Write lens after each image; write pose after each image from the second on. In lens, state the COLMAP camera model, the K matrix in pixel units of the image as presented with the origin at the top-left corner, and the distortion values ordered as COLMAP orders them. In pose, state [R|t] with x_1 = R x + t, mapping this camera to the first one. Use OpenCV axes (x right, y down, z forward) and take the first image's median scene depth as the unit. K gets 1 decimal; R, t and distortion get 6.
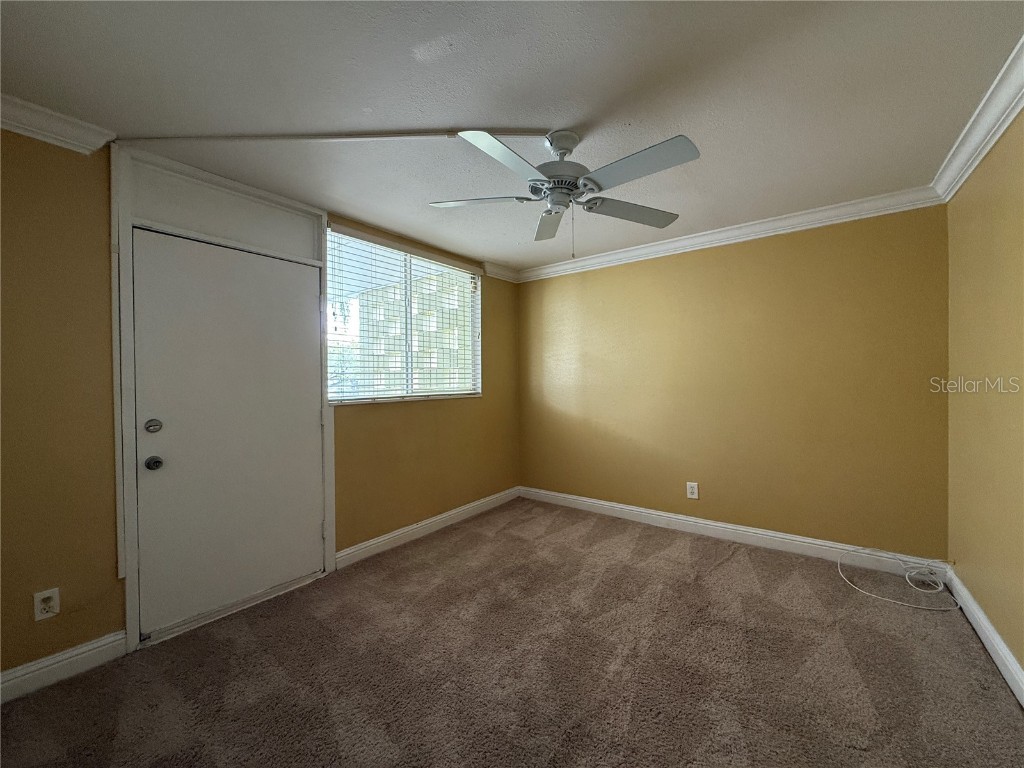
lens RADIAL K [[406.4, 0, 508.1], [0, 406.4, 382.2], [0, 0, 1]] dist [-0.001646, -0.000053]
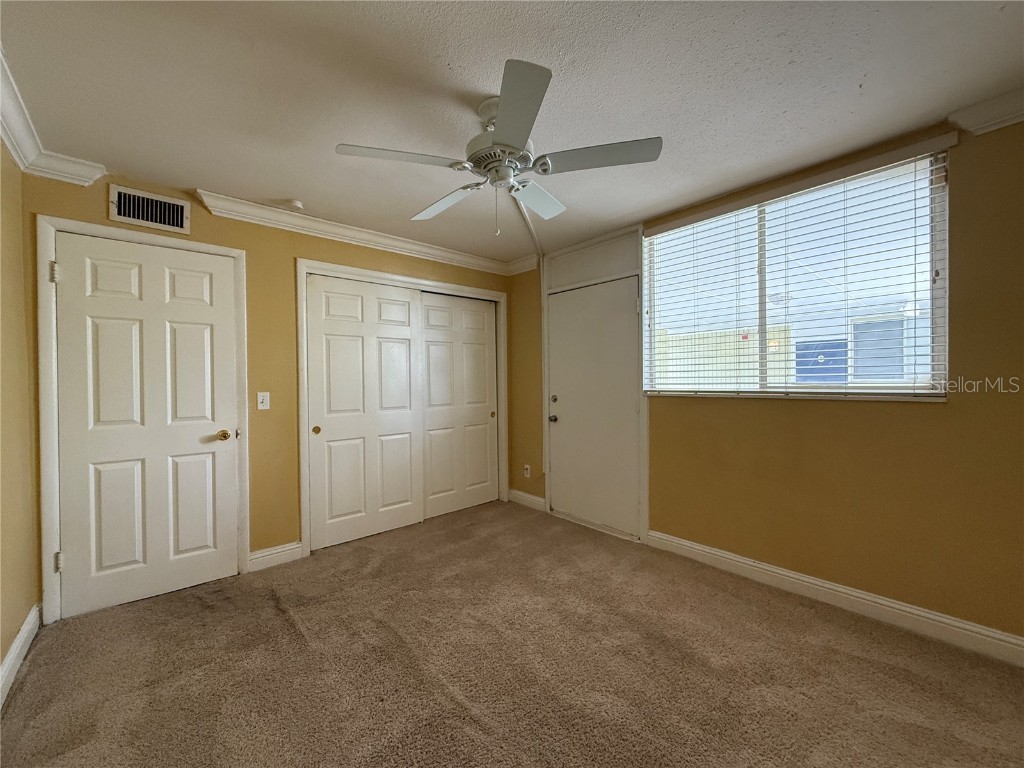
lens RADIAL K [[406.4, 0, 508.1], [0, 406.4, 382.2], [0, 0, 1]] dist [-0.001646, -0.000053]
pose [[-0.198594, 0.014966, -0.979968, 0.733683], [0.005503, 0.999885, 0.014155, 0.003273], [0.980066, -0.002582, -0.198653, 0.857428]]
